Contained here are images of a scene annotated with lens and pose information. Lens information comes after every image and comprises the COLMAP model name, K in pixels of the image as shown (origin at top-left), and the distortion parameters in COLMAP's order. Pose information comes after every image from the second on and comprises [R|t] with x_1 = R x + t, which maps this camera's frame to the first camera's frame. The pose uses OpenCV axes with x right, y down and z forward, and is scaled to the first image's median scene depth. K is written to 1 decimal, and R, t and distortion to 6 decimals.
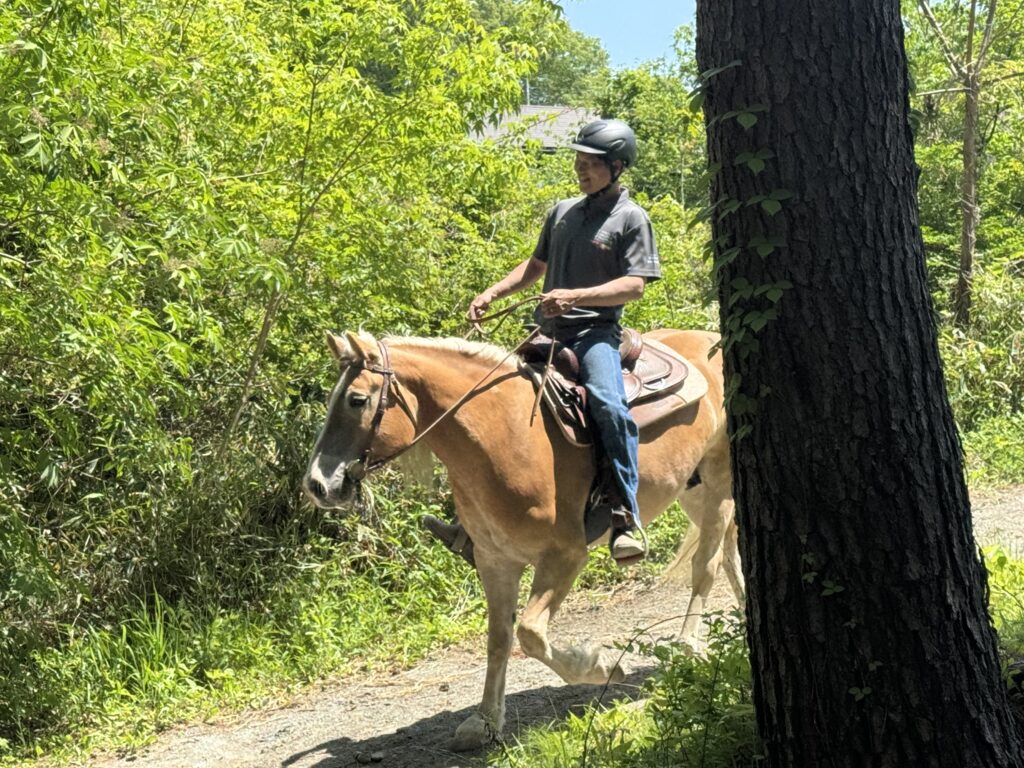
lens RADIAL K [[2434.0, 0, 511.7], [0, 2434.0, 384.6], [0, 0, 1]] dist [0.085267, 0.000000]
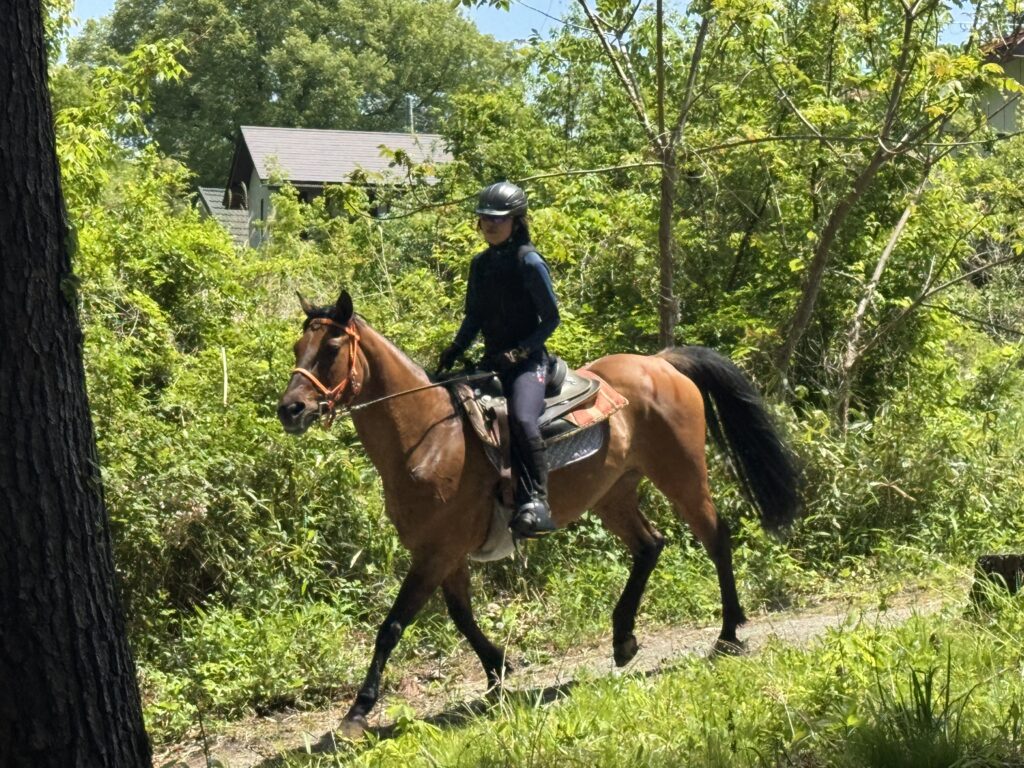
lens RADIAL K [[3052.1, 0, 493.1], [0, 3052.1, 372.4], [0, 0, 1]] dist [0.099863, 0.000000]
pose [[0.999077, -0.001444, 0.042928, 0.293651], [0.003030, 0.999314, -0.036909, -0.026994], [-0.042845, 0.037005, 0.998396, -0.262452]]
